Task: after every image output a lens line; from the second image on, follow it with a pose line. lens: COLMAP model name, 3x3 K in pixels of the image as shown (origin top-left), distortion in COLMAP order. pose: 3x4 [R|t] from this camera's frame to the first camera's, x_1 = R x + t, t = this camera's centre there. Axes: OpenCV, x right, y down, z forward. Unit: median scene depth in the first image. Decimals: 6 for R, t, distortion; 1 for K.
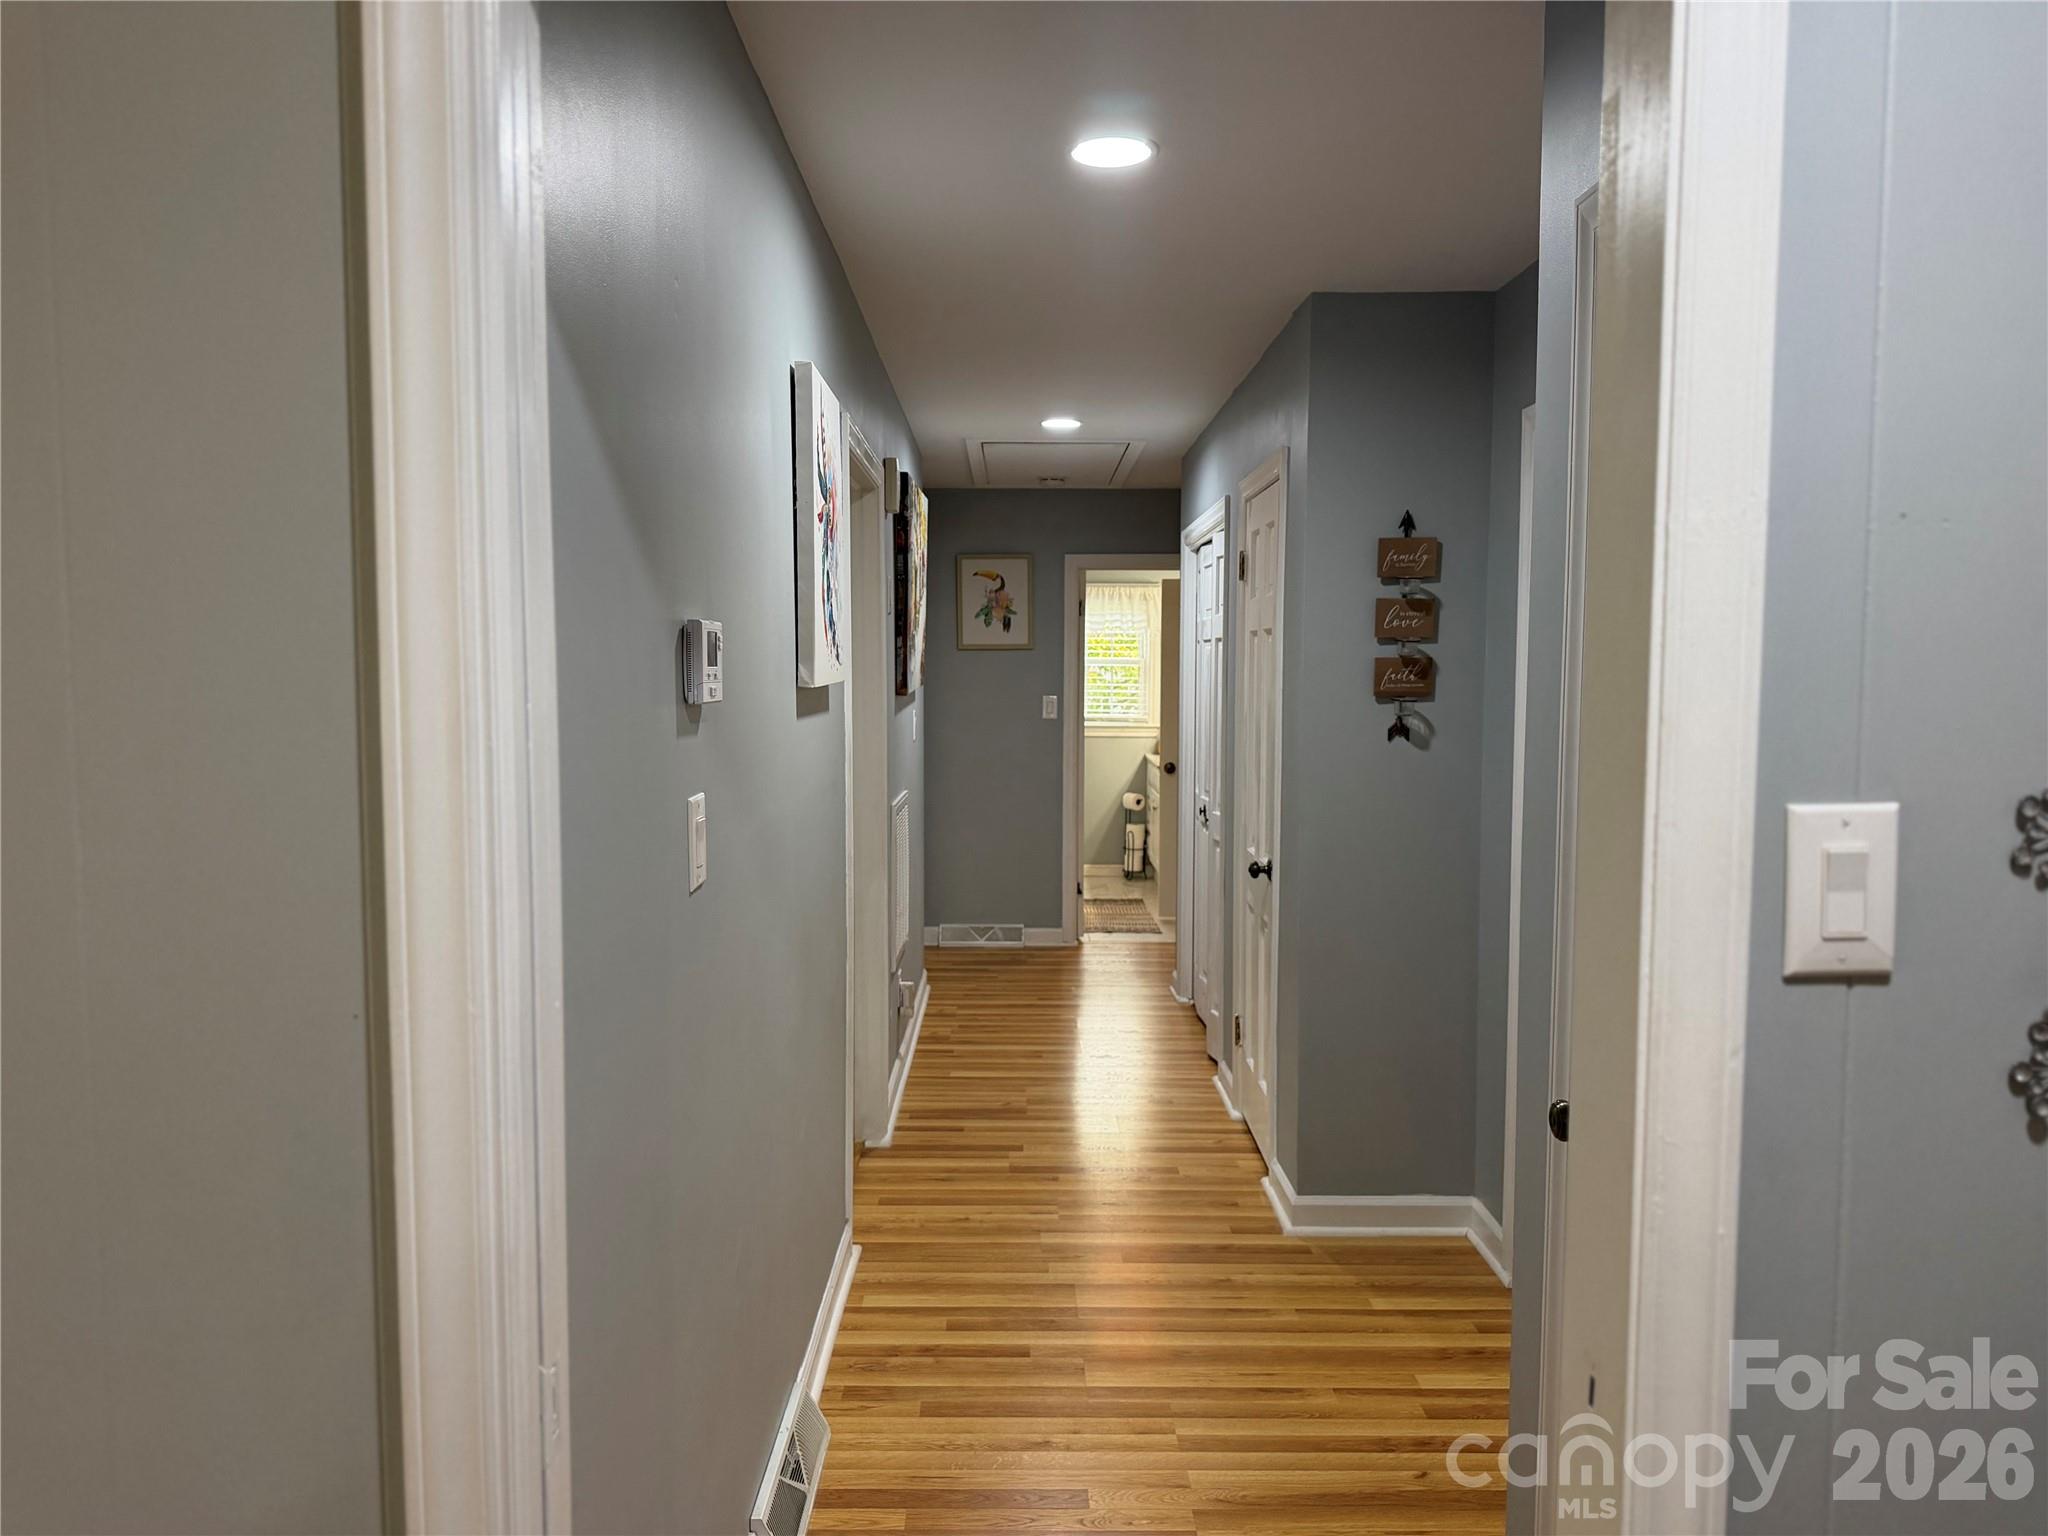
lens RADIAL K [[1431.4, 0, 1024.0], [0, 1431.4, 768.0], [0, 0, 1]] dist [0.057364, -0.044682]
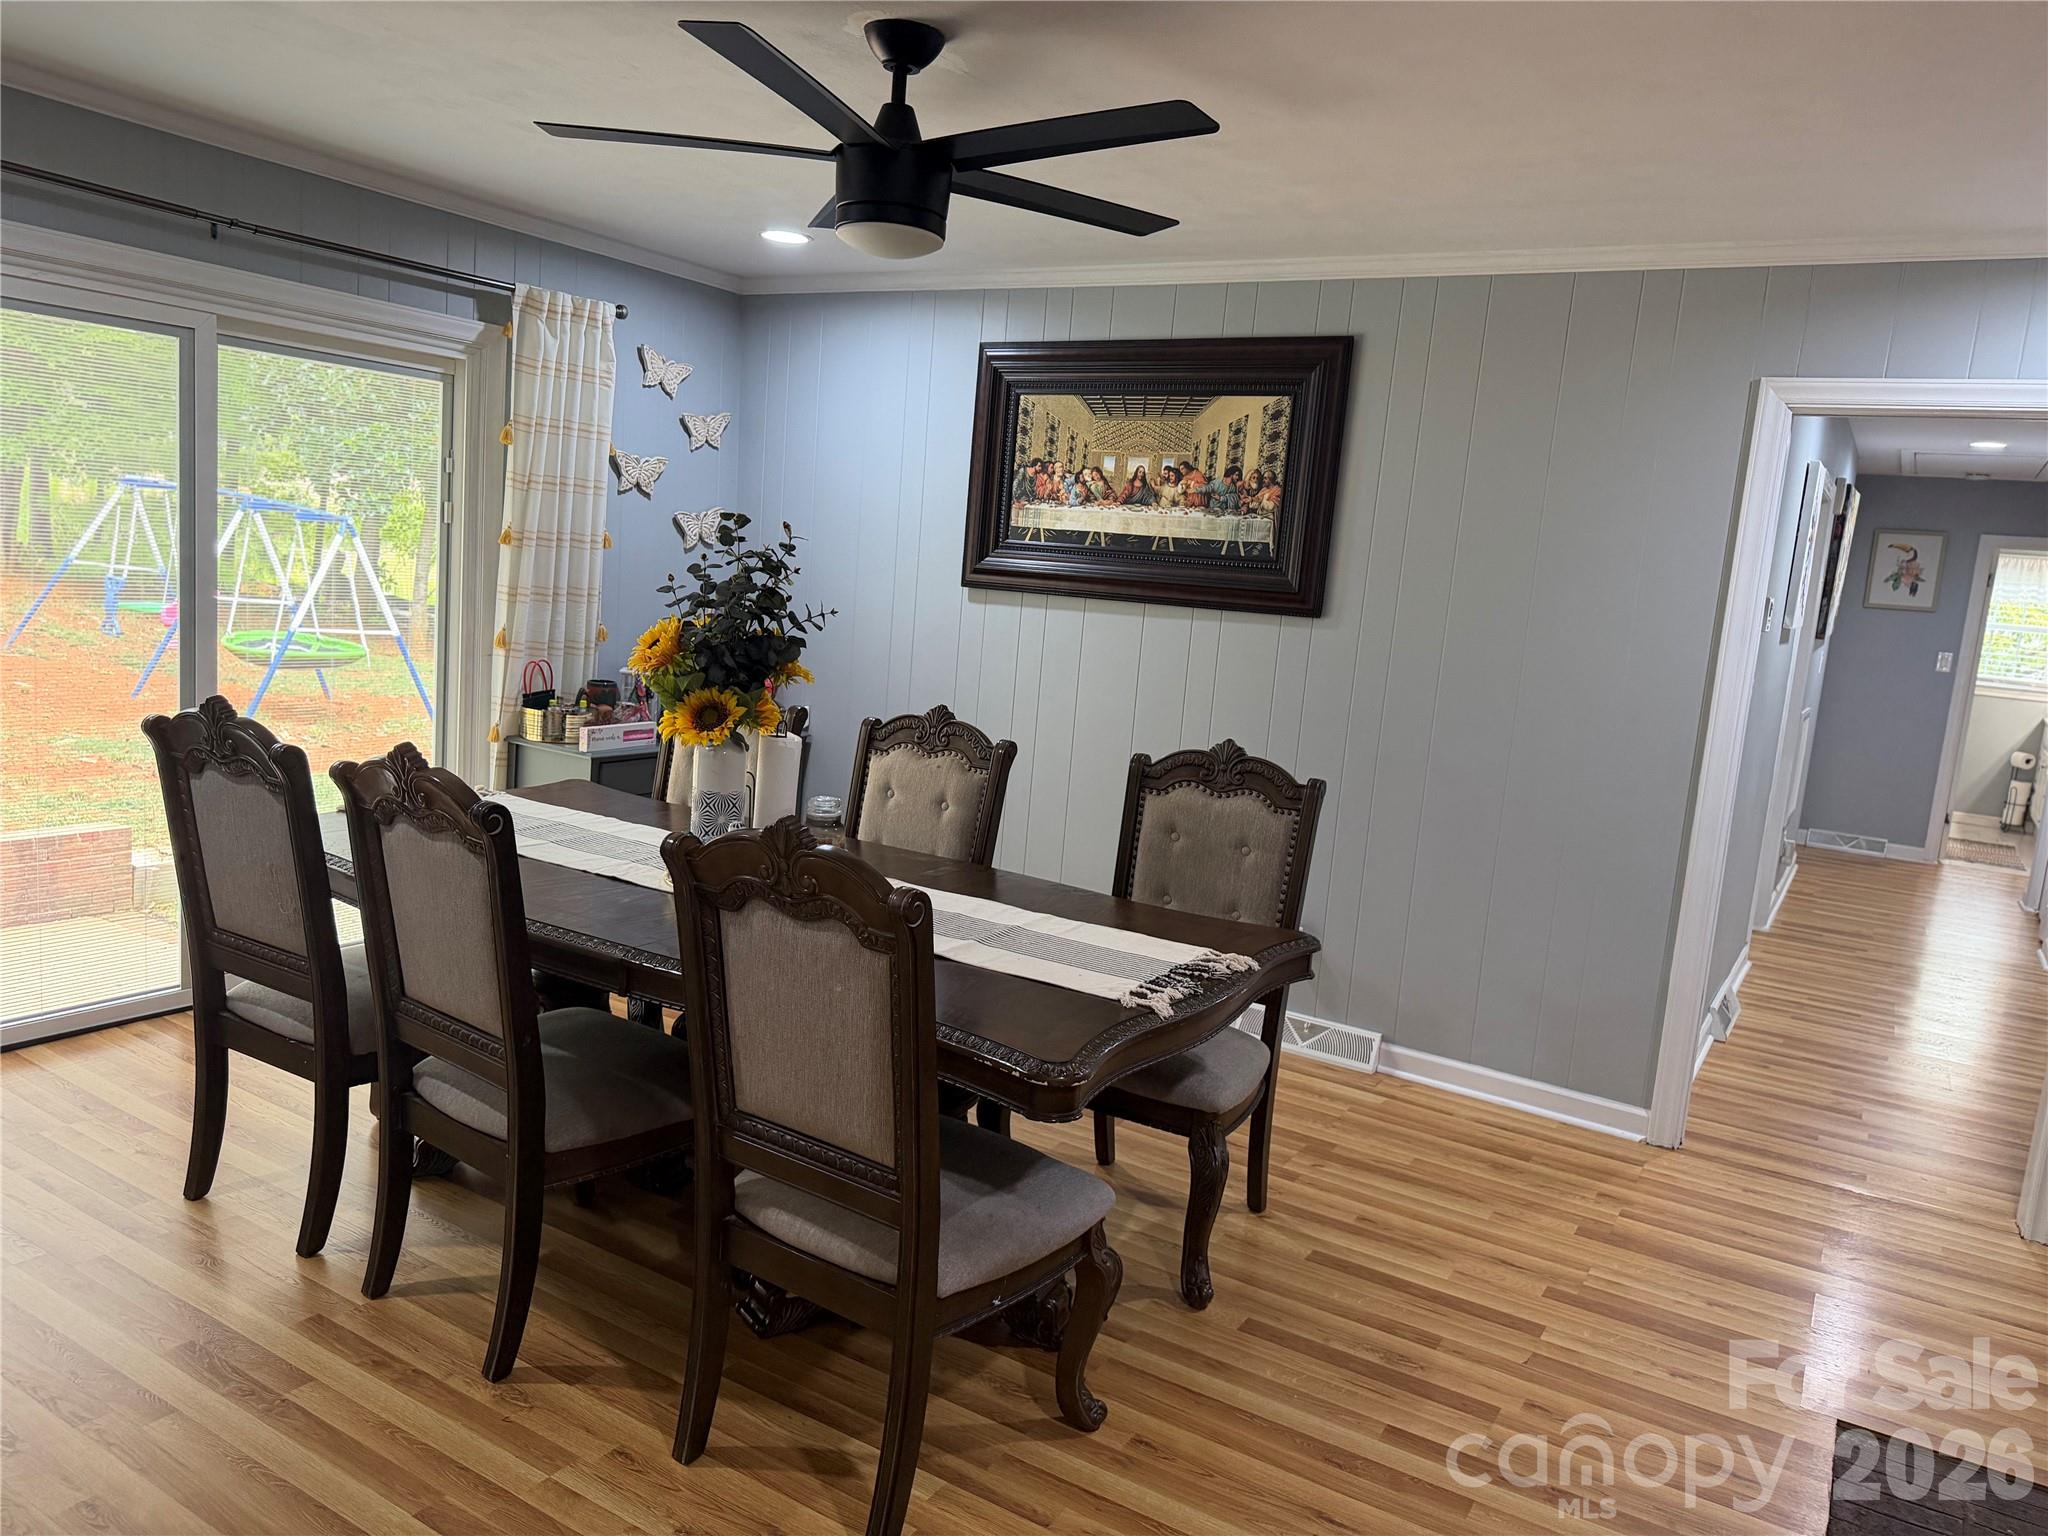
lens RADIAL K [[1445.5, 0, 1024.0], [0, 1445.5, 768.0], [0, 0, 1]] dist [0.078312, -0.088688]
pose [[0.849753, 0.141452, -0.507849, 0.001159], [-0.114718, 0.989861, 0.083756, 0.029217], [0.514547, -0.012913, 0.857365, -0.429358]]
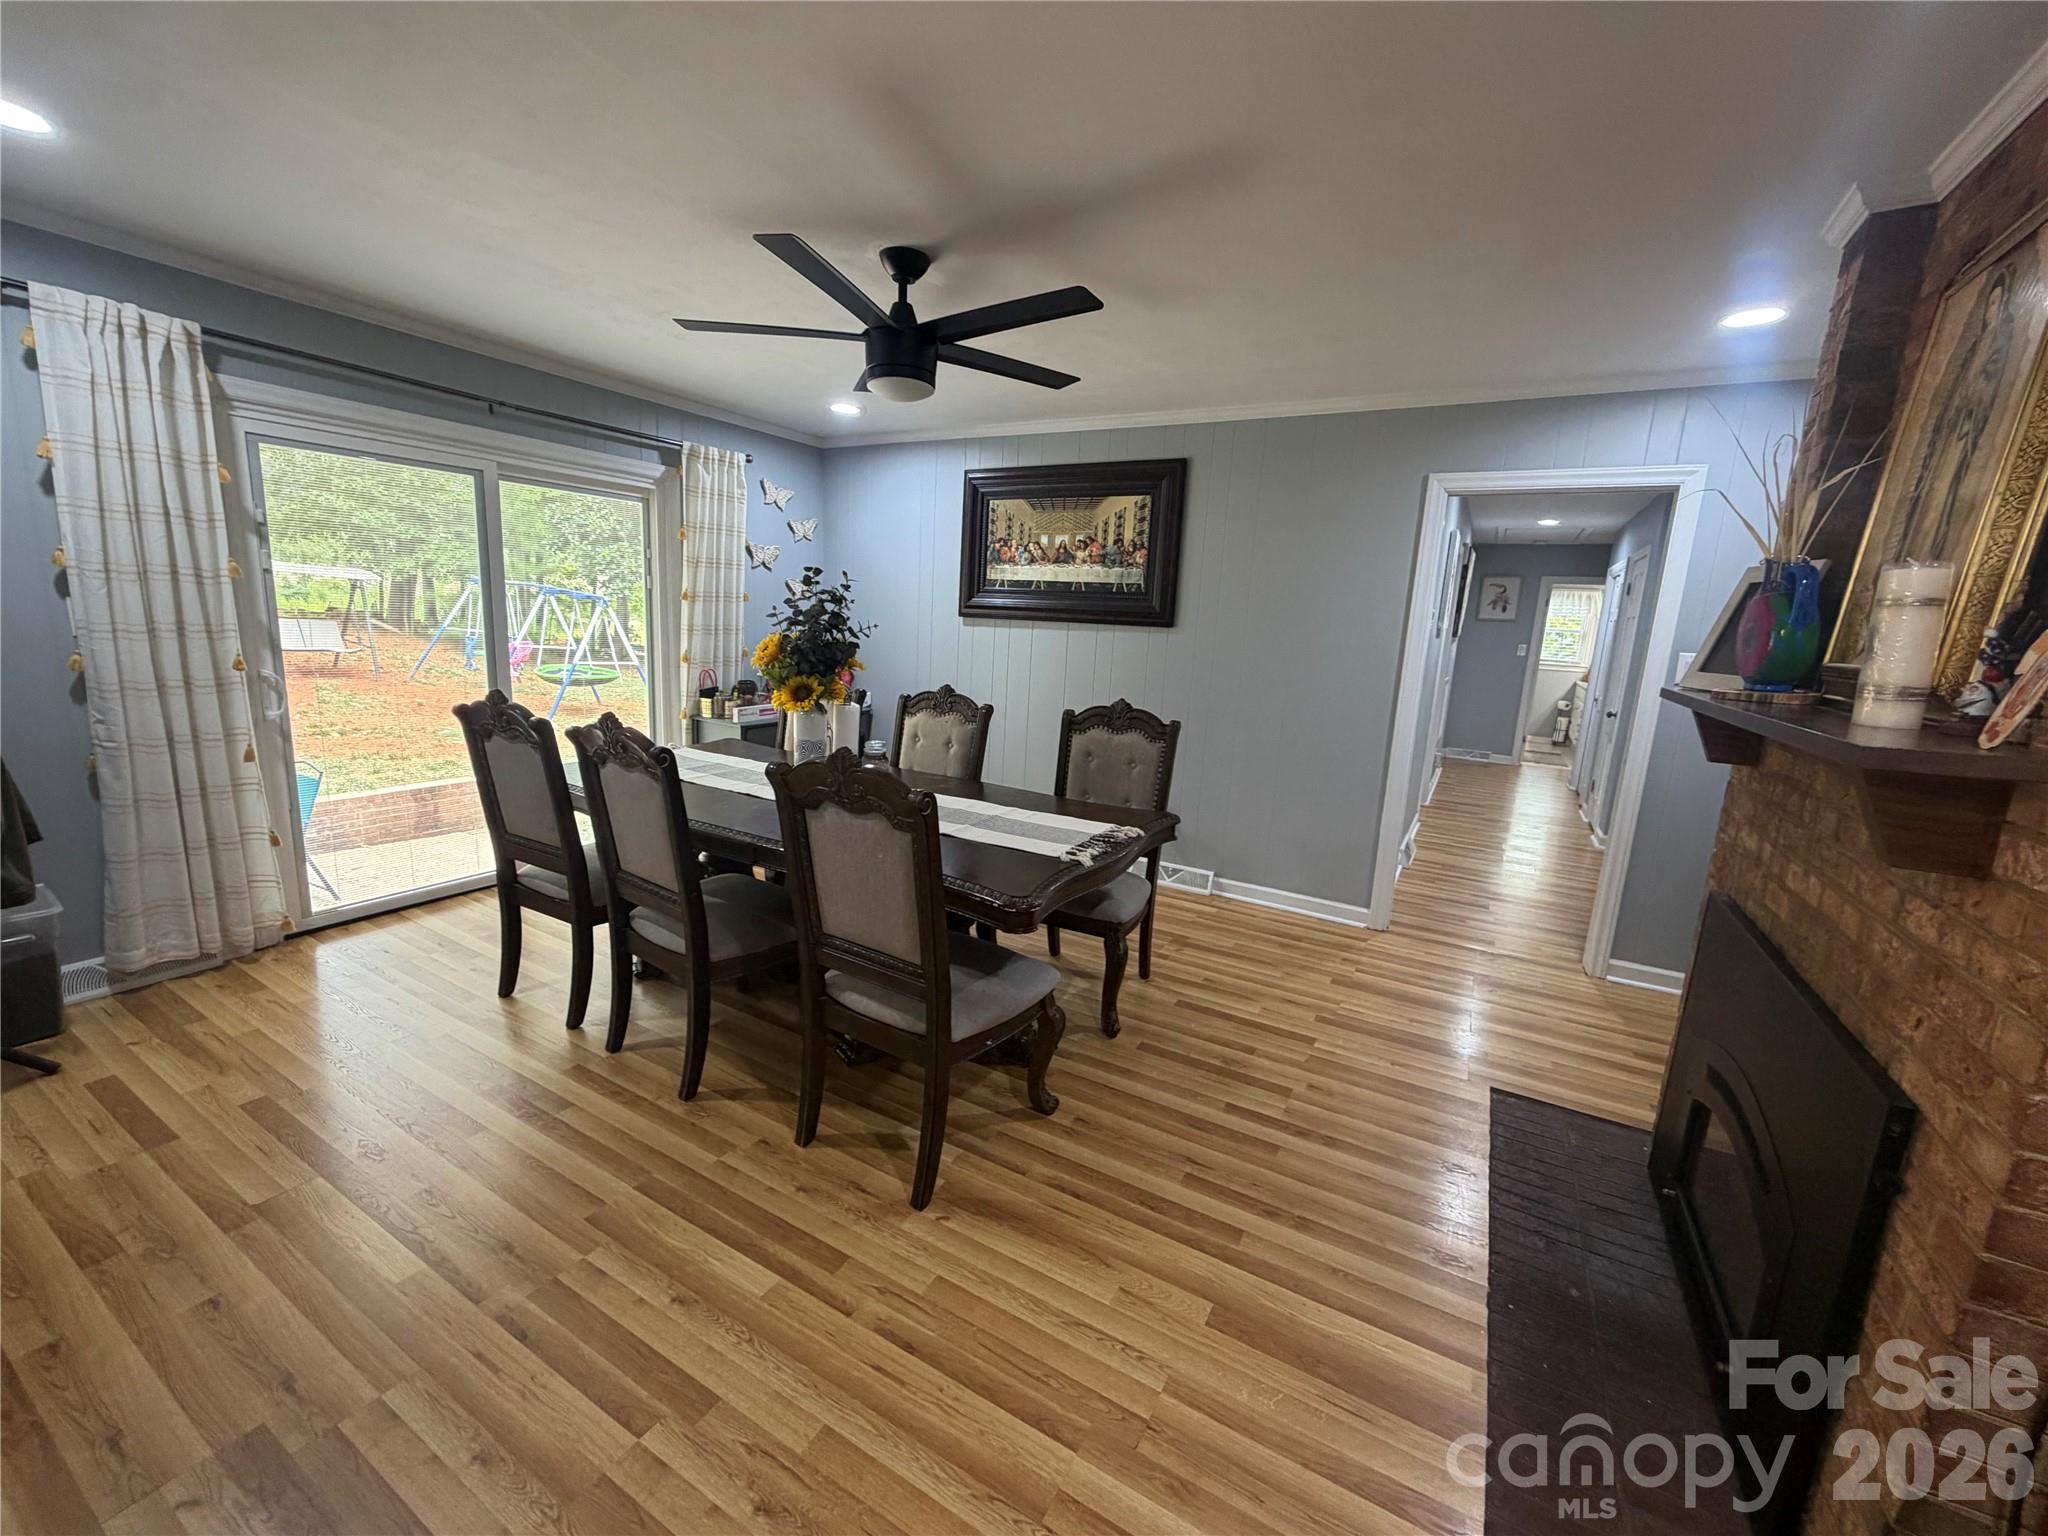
lens RADIAL K [[820.8, 0, 1024.5], [0, 820.8, 764.1], [0, 0, 1]] dist [0.009604, 0.000040]
pose [[0.866454, 0.131972, -0.481498, -0.009806], [-0.083612, 0.989167, 0.120659, 0.036947], [0.492206, -0.064287, 0.868102, -0.404105]]
